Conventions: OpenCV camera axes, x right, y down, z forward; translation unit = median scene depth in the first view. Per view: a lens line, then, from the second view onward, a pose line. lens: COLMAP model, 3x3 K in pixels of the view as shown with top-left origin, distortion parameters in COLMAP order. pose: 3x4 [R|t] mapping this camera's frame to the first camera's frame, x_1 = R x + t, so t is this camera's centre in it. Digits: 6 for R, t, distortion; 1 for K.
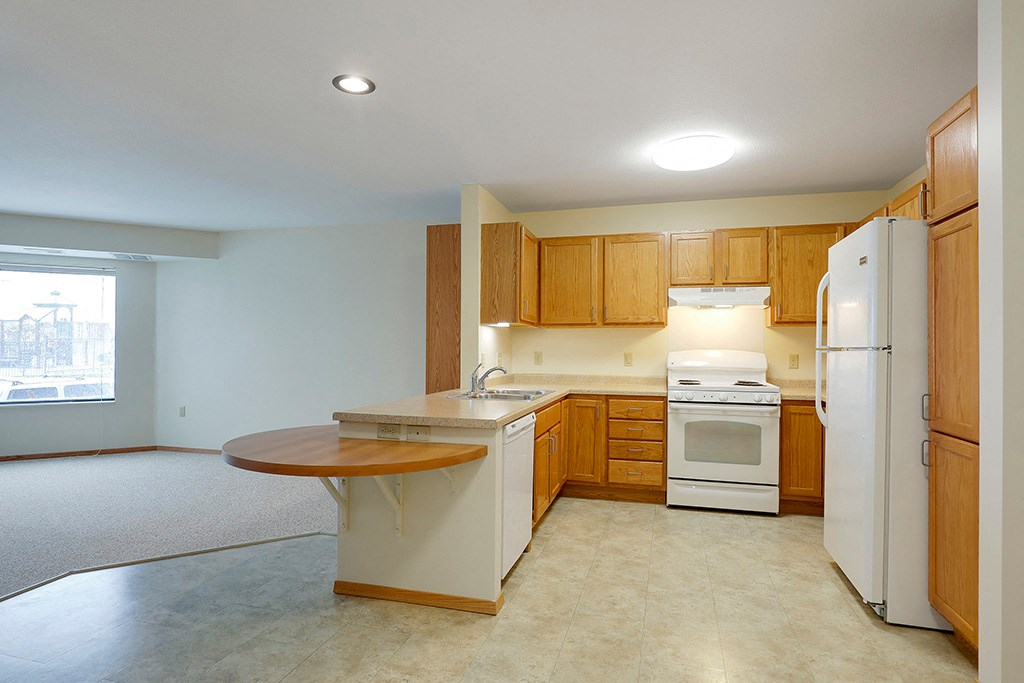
lens RADIAL K [[553.2, 0, 512.0], [0, 553.2, 341.5], [0, 0, 1]] dist [-0.014412, 0.000265]
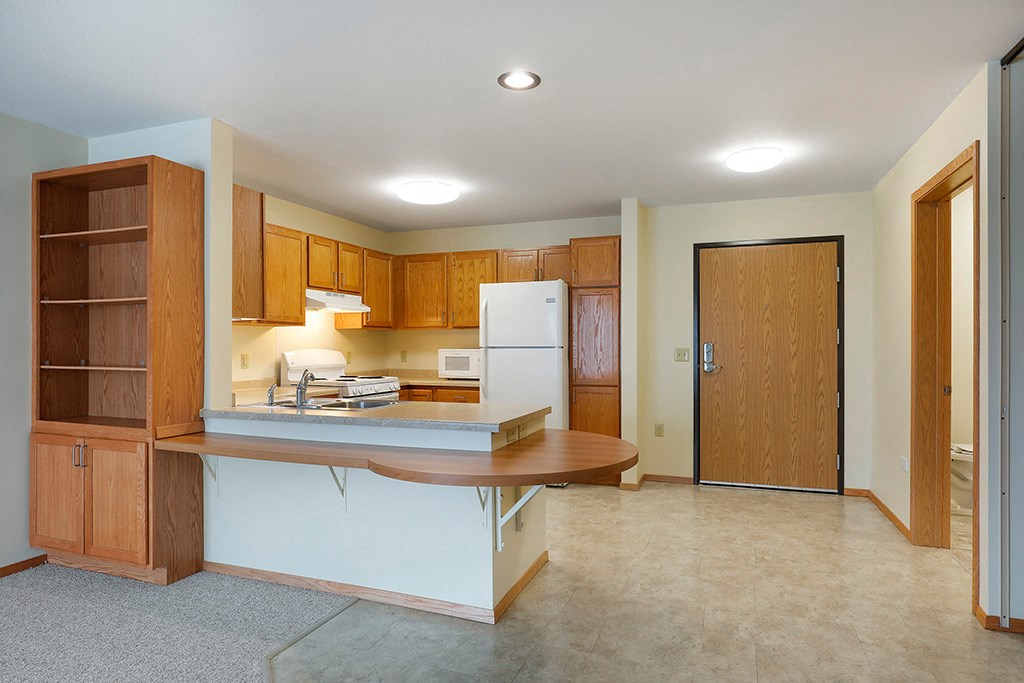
lens RADIAL K [[593.7, 0, 512.0], [0, 593.7, 341.5], [0, 0, 1]] dist [-0.016191, 0.000276]
pose [[0.078213, -0.001431, 0.996936, -0.857733], [-0.004893, 0.999986, 0.001819, -0.004228], [-0.996925, -0.005020, 0.078205, 0.601591]]
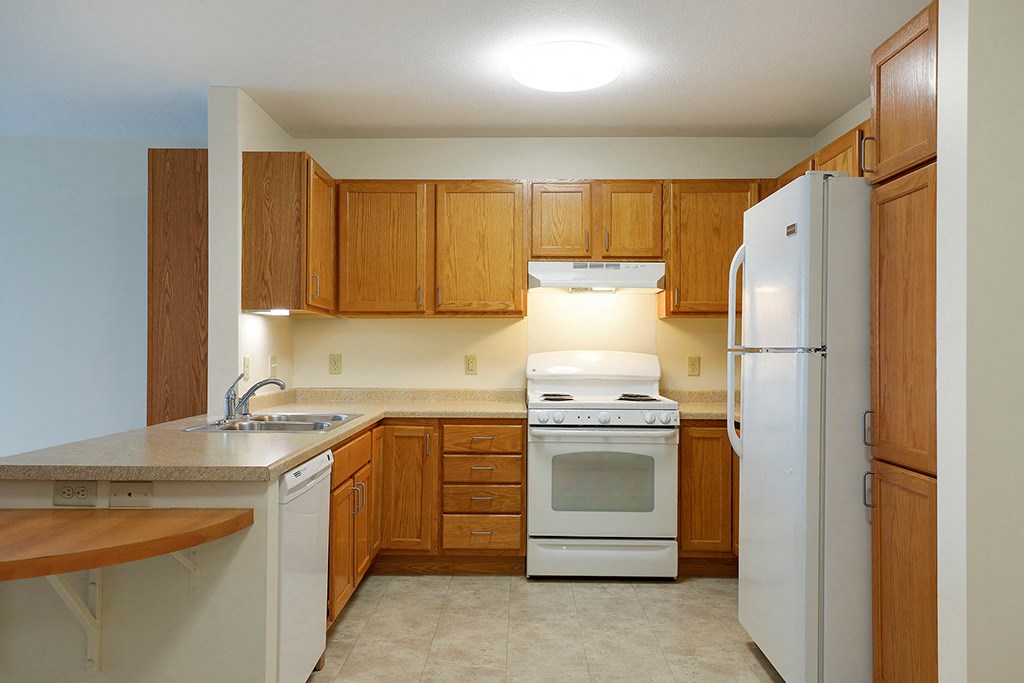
lens RADIAL K [[809.1, 0, 512.0], [0, 809.1, 341.5], [0, 0, 1]] dist [0.015268, 0.002028]
pose [[0.965192, -0.000328, 0.261543, -0.001600], [-0.001093, 0.999985, 0.005289, -0.001956], [-0.261541, -0.005391, 0.965177, 0.032147]]
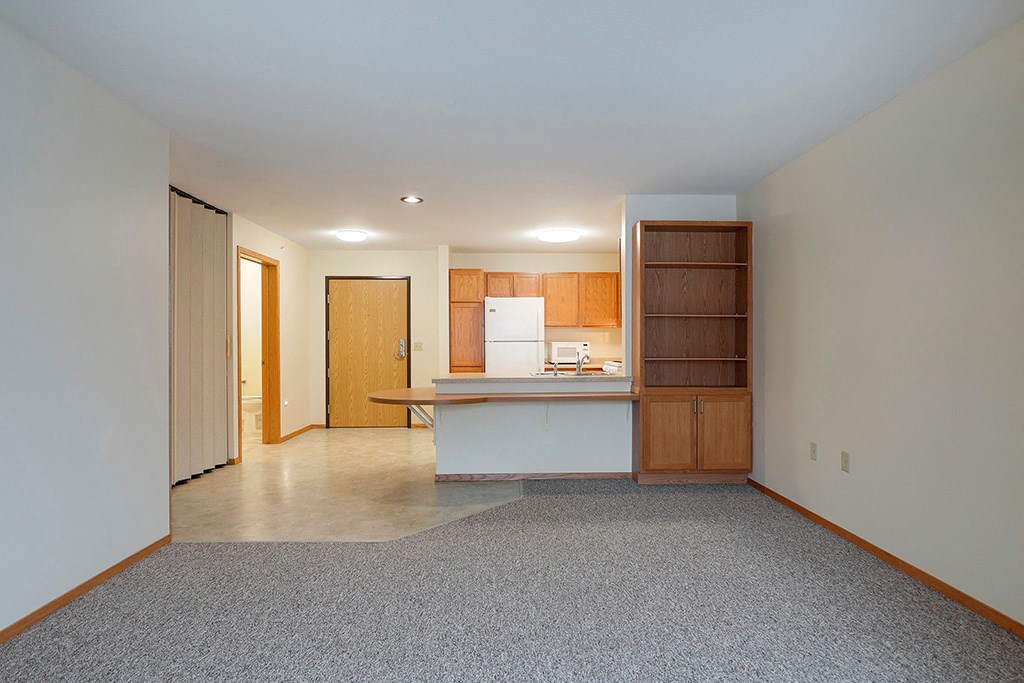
lens RADIAL K [[571.5, 0, 512.0], [0, 571.5, 341.5], [0, 0, 1]] dist [-0.019785, -0.000083]
pose [[0.292583, -0.011716, -0.956168, 1.926329], [0.010829, 0.999901, -0.008938, 0.028754], [0.956179, -0.007739, 0.292681, 0.213439]]
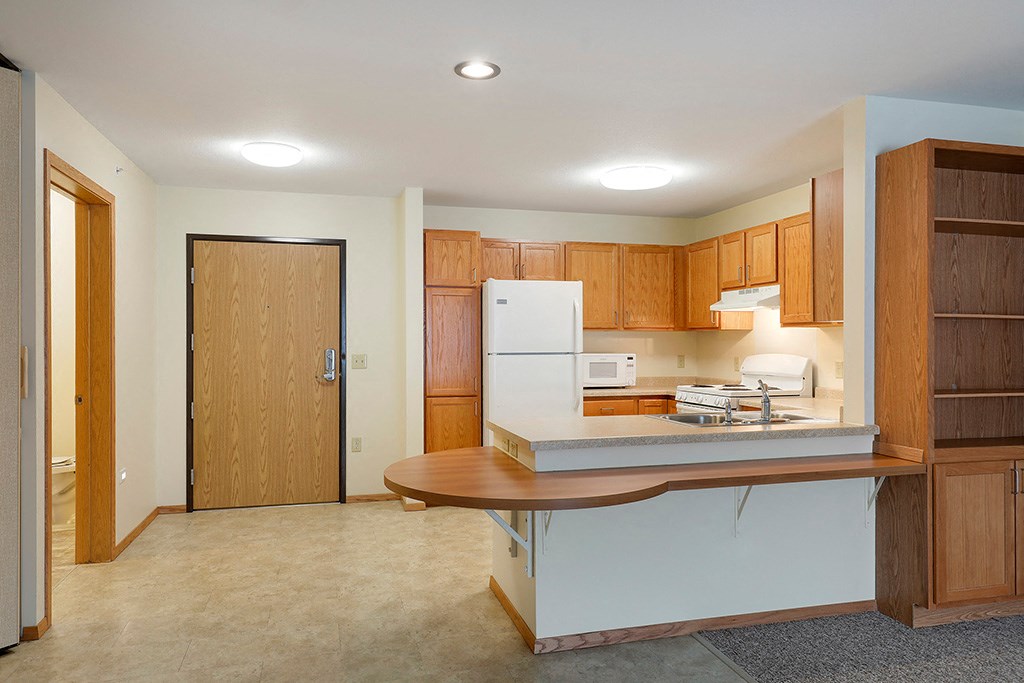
lens RADIAL K [[707.4, 0, 512.0], [0, 707.4, 341.5], [0, 0, 1]] dist [0.001882, 0.001580]
pose [[0.513882, -0.011185, -0.857788, 1.323616], [0.010299, 0.999923, -0.006869, -0.002372], [0.857799, -0.005304, 0.513958, 0.016637]]
